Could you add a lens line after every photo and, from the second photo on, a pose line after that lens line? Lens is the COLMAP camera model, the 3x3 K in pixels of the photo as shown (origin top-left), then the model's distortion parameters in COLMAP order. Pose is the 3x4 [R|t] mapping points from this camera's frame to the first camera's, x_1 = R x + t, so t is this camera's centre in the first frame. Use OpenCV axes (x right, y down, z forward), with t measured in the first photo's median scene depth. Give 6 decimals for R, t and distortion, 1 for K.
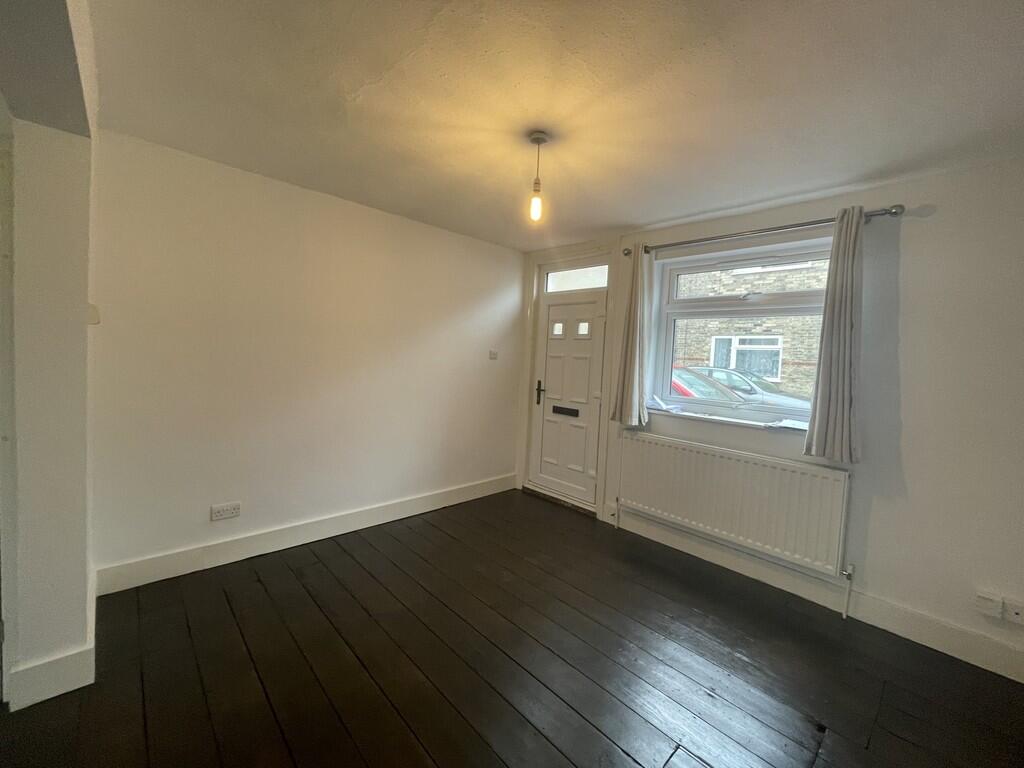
lens RADIAL K [[427.5, 0, 515.2], [0, 427.5, 381.0], [0, 0, 1]] dist [0.000709, -0.000247]
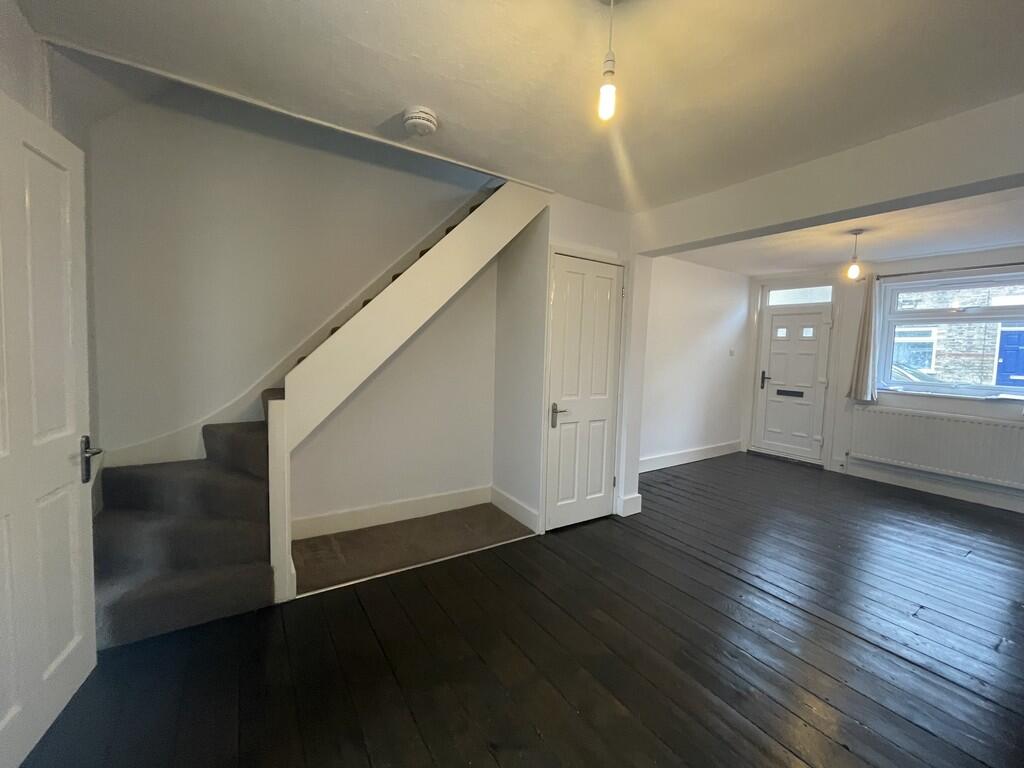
lens RADIAL K [[427.5, 0, 515.2], [0, 427.5, 381.0], [0, 0, 1]] dist [0.000709, -0.000247]
pose [[0.984107, -0.005415, -0.177491, -0.484242], [0.007095, 0.999936, 0.008832, 0.013287], [0.177432, -0.009951, 0.984083, -0.477961]]
